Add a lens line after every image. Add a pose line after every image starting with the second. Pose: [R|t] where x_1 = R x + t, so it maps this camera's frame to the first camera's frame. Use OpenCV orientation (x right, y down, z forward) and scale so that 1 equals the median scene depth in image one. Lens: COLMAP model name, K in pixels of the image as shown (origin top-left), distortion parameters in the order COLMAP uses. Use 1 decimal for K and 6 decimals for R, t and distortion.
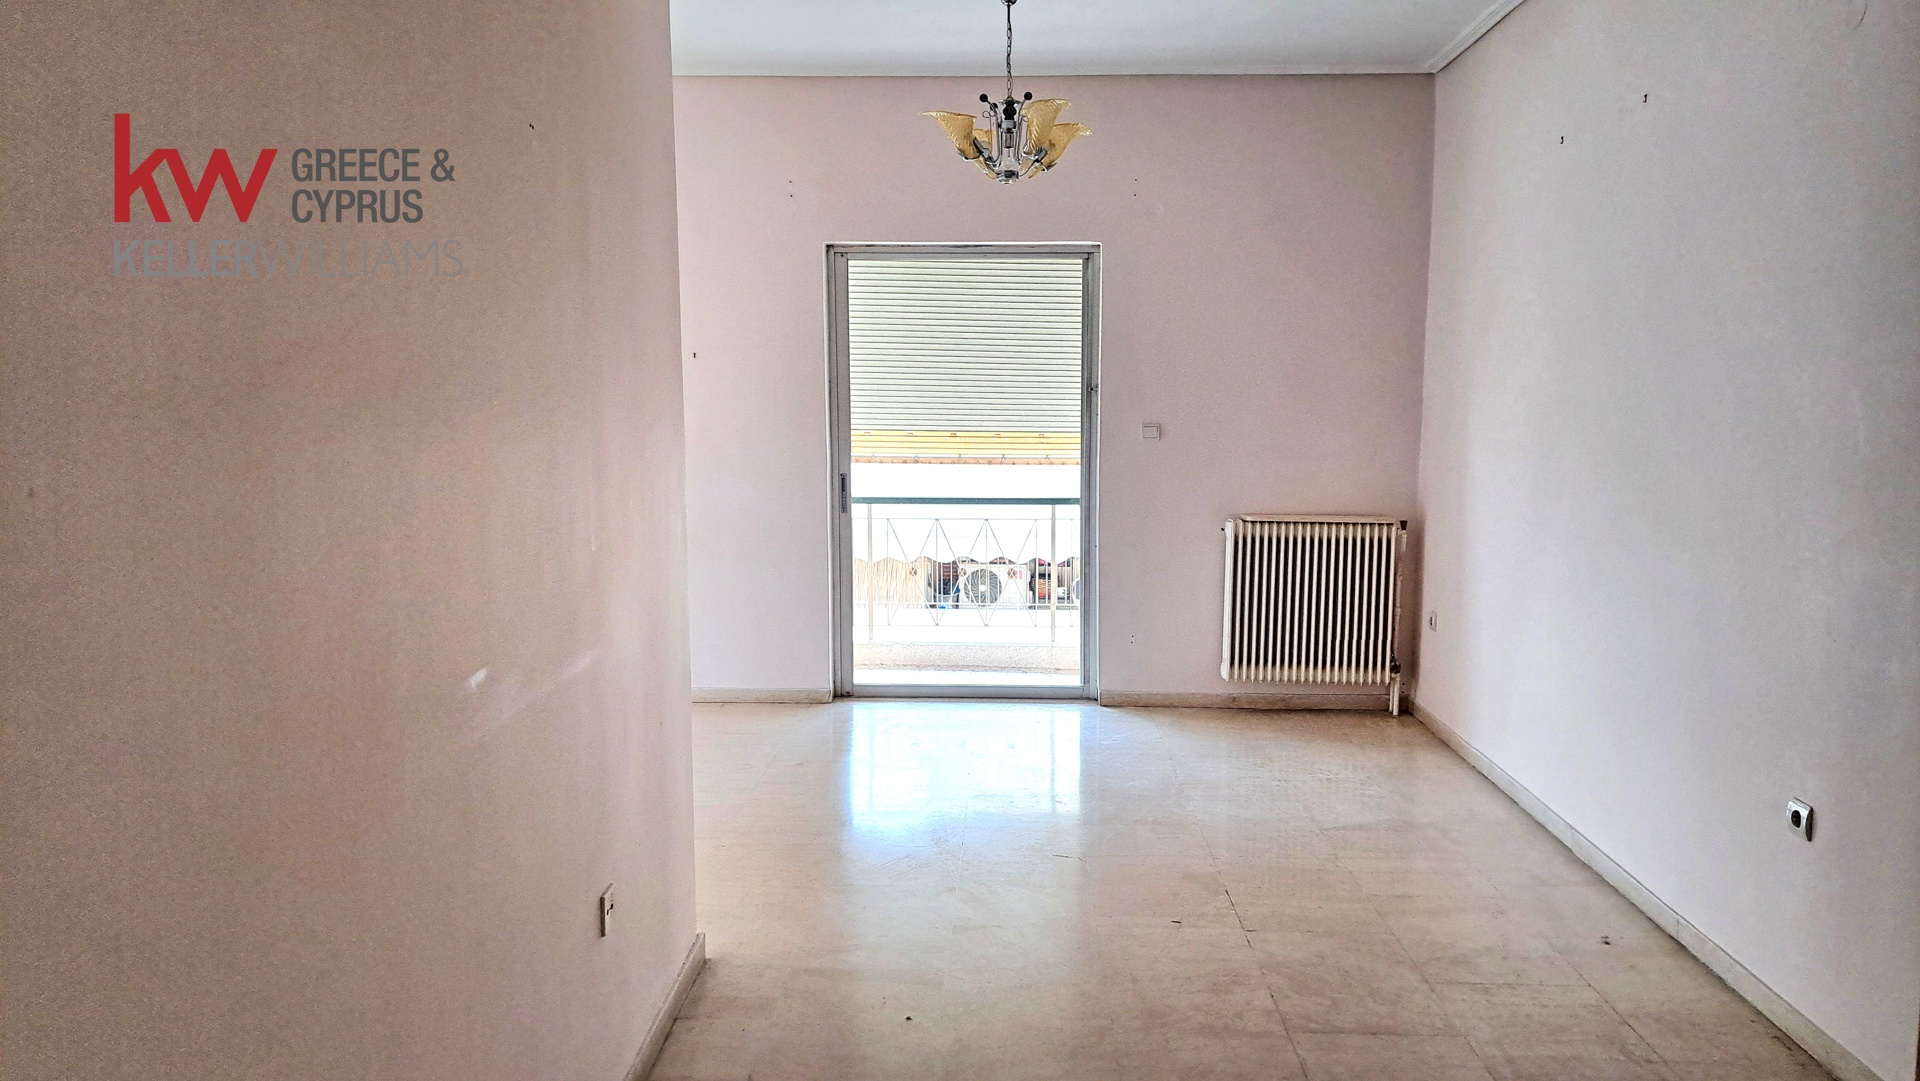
lens RADIAL K [[1353.3, 0, 996.4], [0, 1353.3, 529.3], [0, 0, 1]] dist [0.086327, -0.110170]
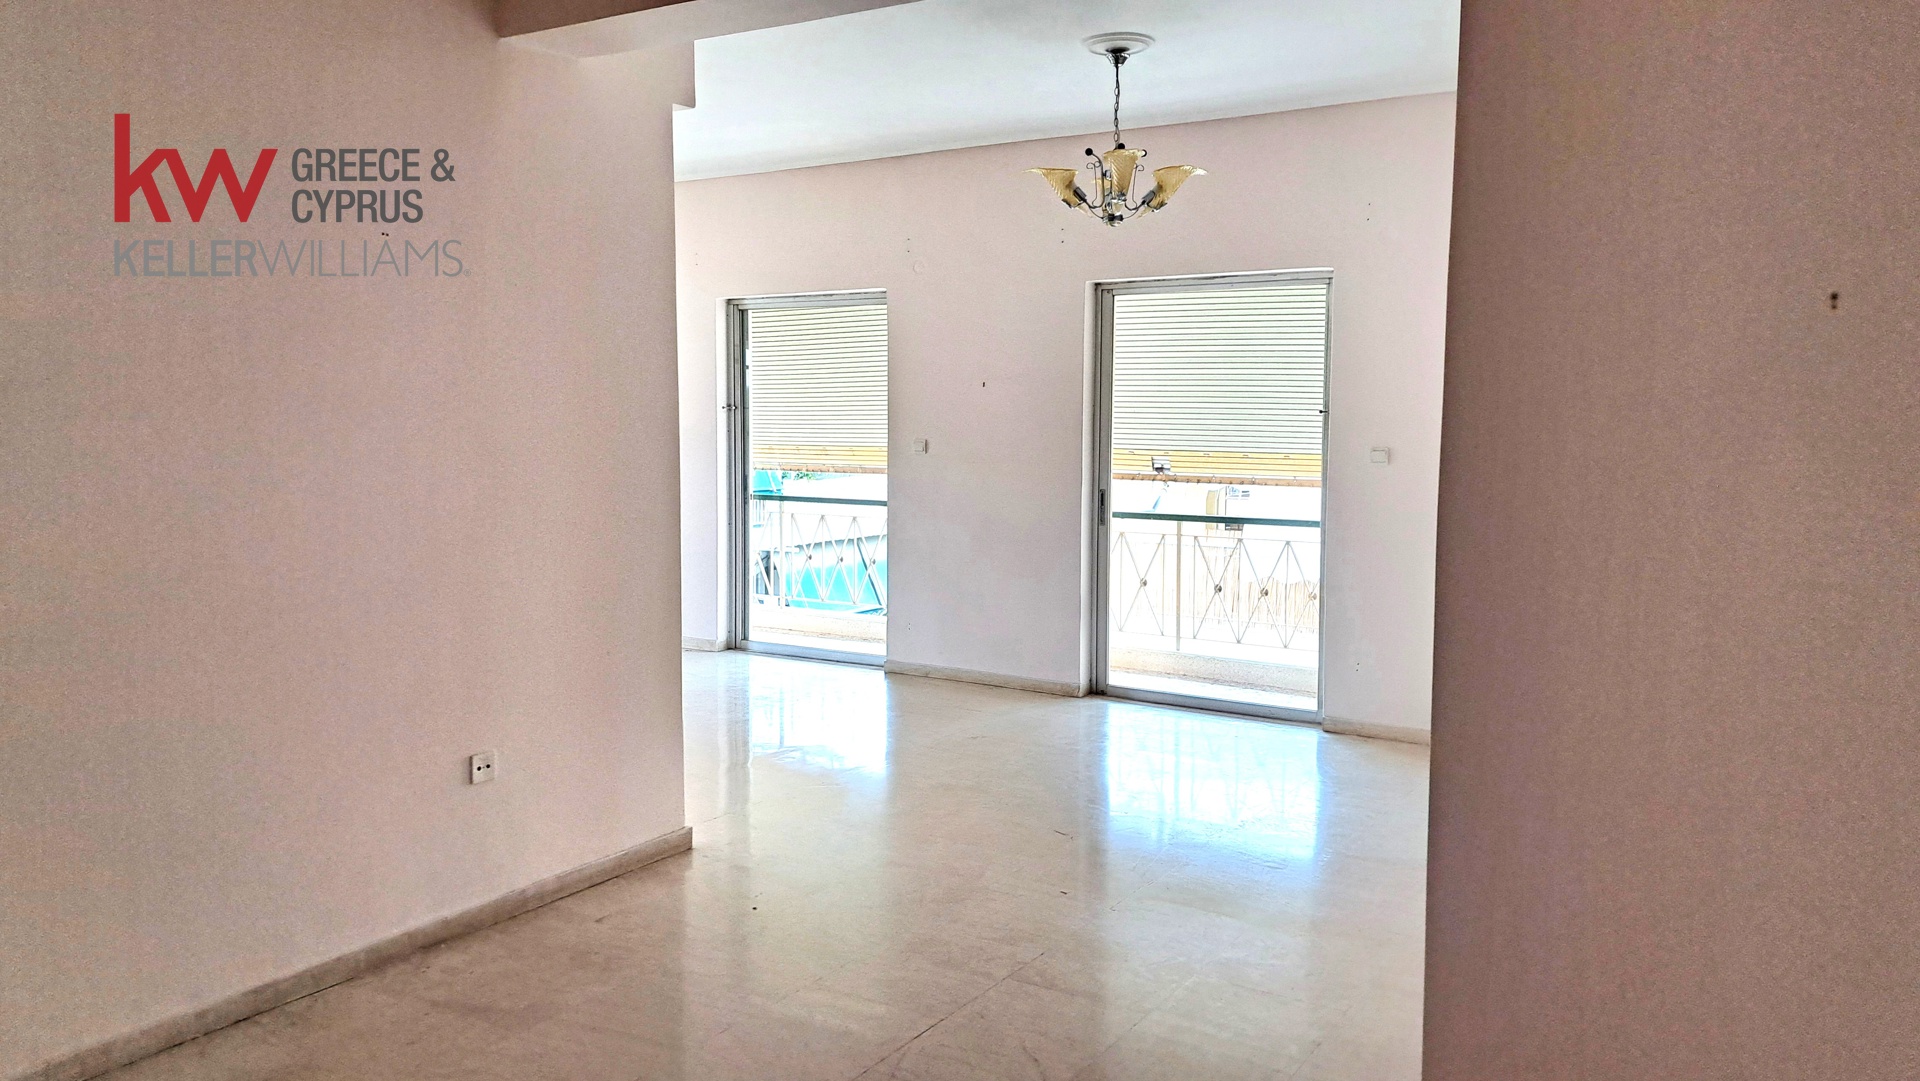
lens RADIAL K [[1352.3, 0, 967.9], [0, 1352.3, 502.2], [0, 0, 1]] dist [0.053179, -0.111037]
pose [[0.850141, 0.035684, -0.525344, 0.372387], [-0.056251, 0.998146, -0.023229, 0.000786], [0.523542, 0.049299, 0.850573, 0.012916]]
